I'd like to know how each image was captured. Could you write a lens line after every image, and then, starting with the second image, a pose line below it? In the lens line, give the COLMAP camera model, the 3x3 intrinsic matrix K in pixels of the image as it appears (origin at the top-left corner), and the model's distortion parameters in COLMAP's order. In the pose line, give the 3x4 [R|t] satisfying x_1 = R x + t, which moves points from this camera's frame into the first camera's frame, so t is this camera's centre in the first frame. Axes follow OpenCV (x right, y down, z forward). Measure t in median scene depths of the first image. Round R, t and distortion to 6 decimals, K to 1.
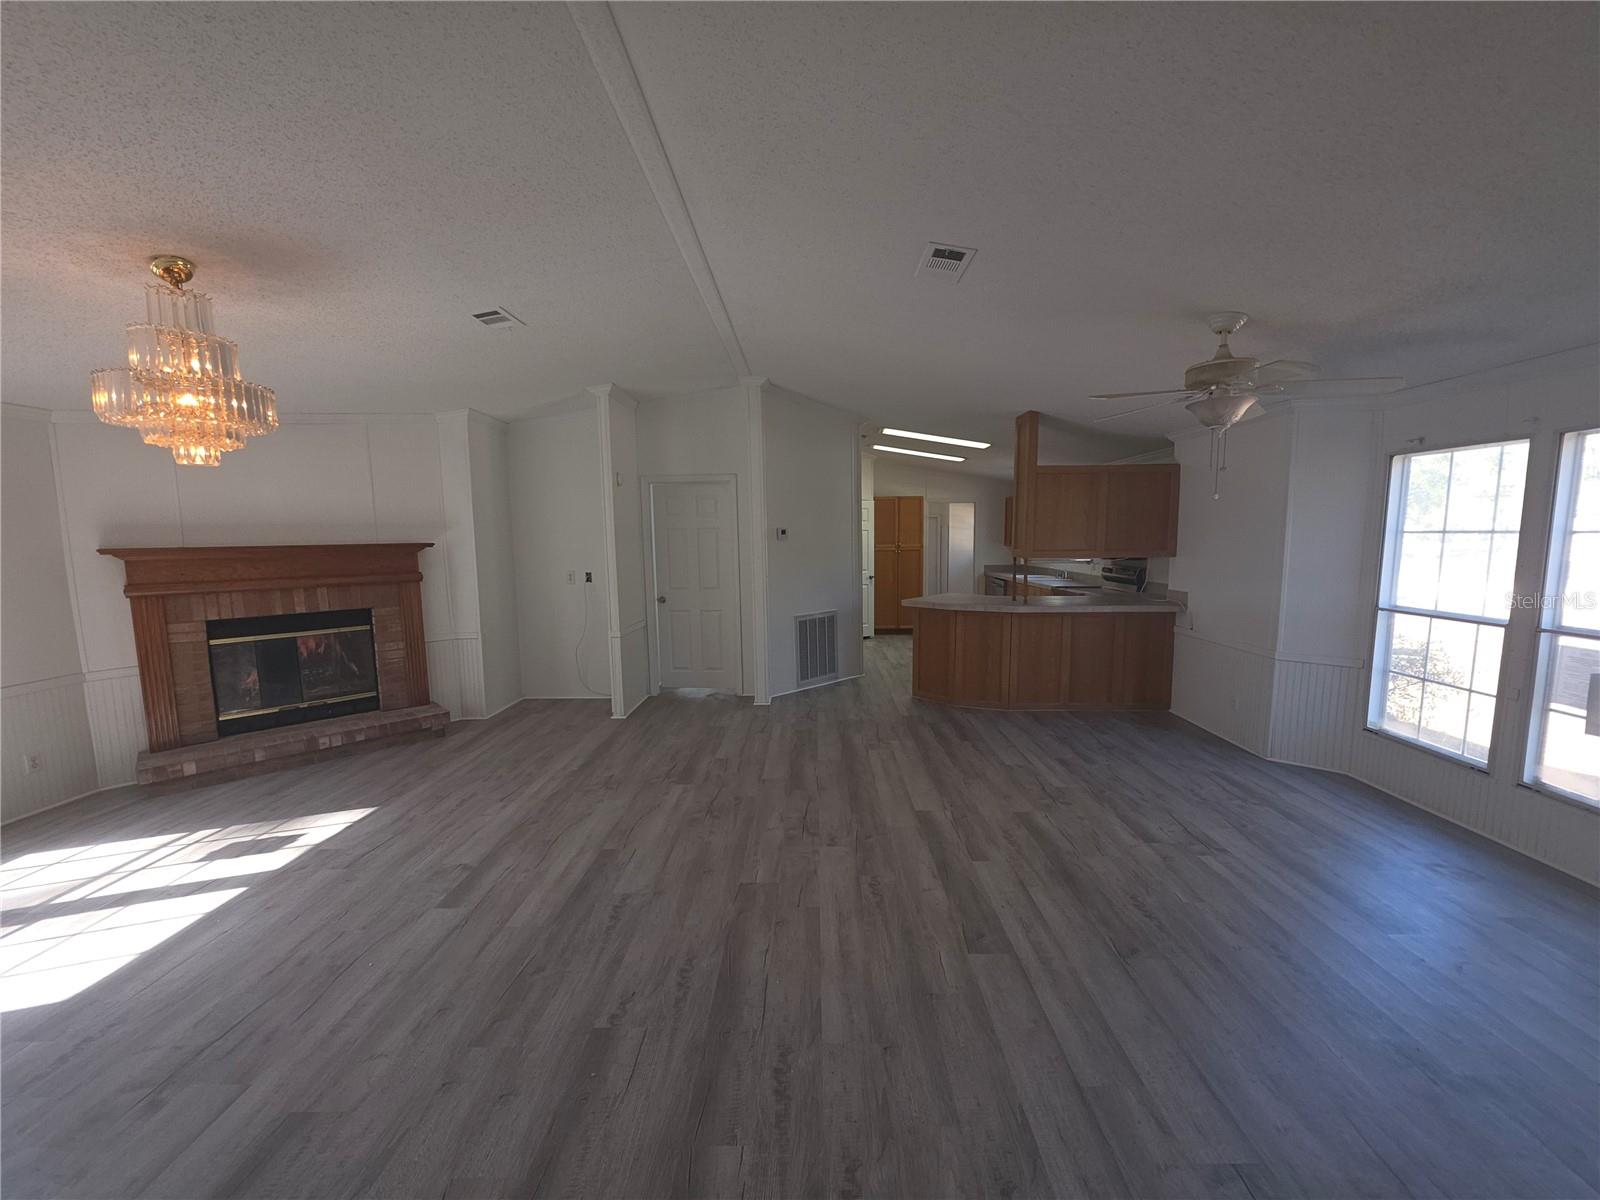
lens RADIAL K [[630.6, 0, 806.7], [0, 630.6, 599.2], [0, 0, 1]] dist [0.000221, -0.000173]
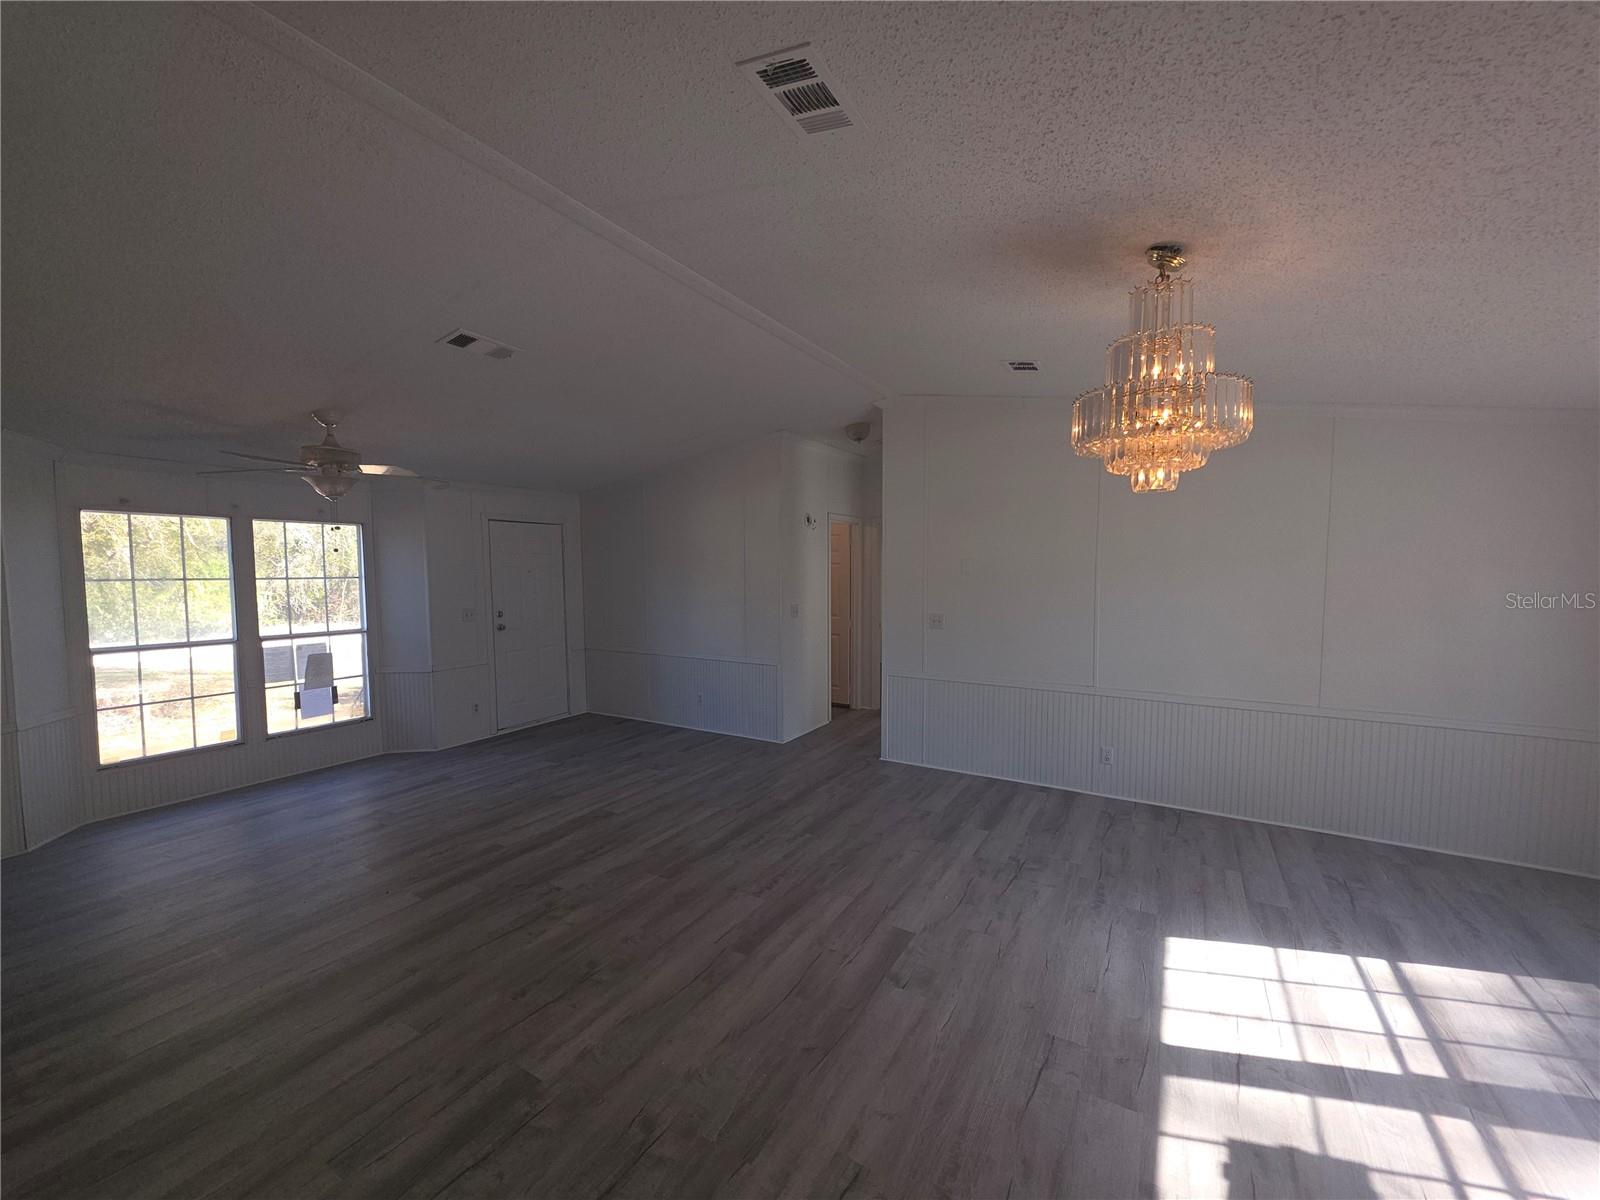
lens RADIAL K [[639.5, 0, 806.0], [0, 639.5, 604.0], [0, 0, 1]] dist [0.000503, 0.002235]
pose [[-0.864672, -0.016531, 0.502066, -0.729450], [0.062747, 0.988076, 0.140598, -0.157324], [-0.498403, 0.153074, -0.853324, 1.454829]]
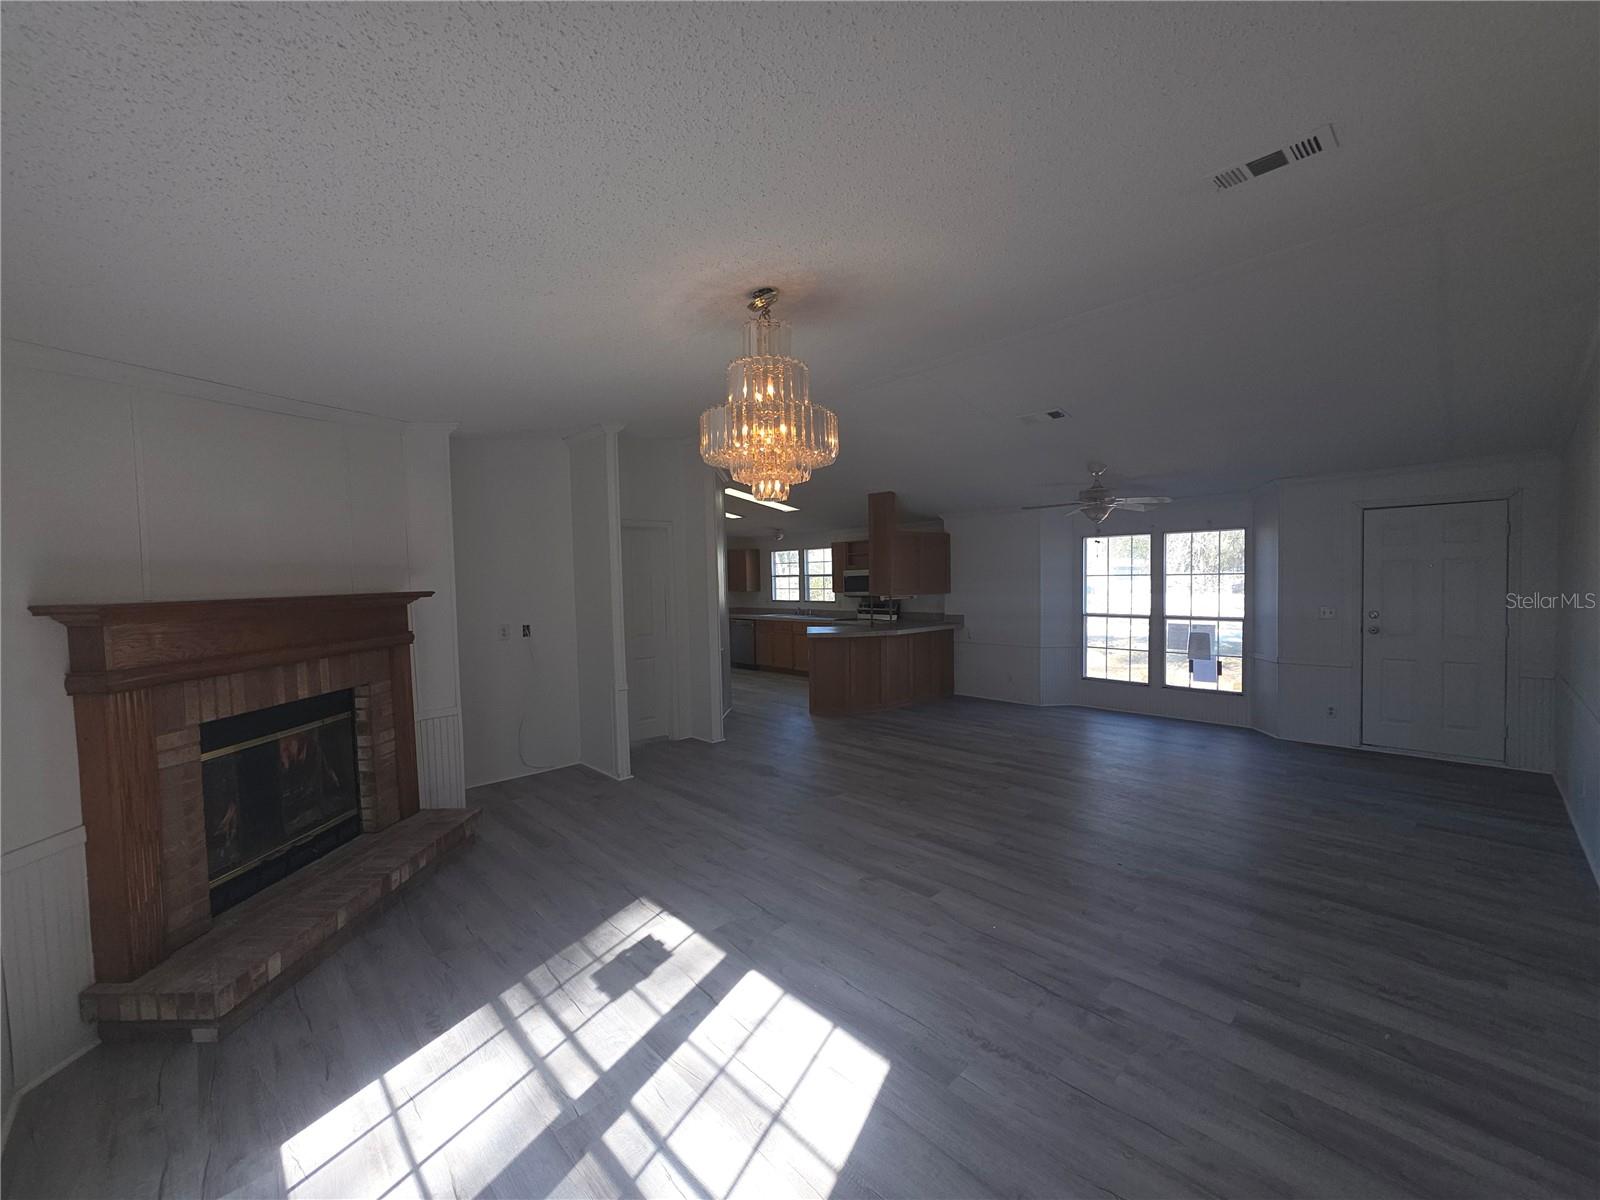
lens RADIAL K [[630.6, 0, 806.7], [0, 630.6, 599.2], [0, 0, 1]] dist [0.000221, -0.000173]
pose [[0.718091, -0.024798, 0.695507, -1.170172], [0.081395, 0.995499, -0.048544, -0.009294], [-0.691173, 0.091470, 0.716877, 0.217227]]
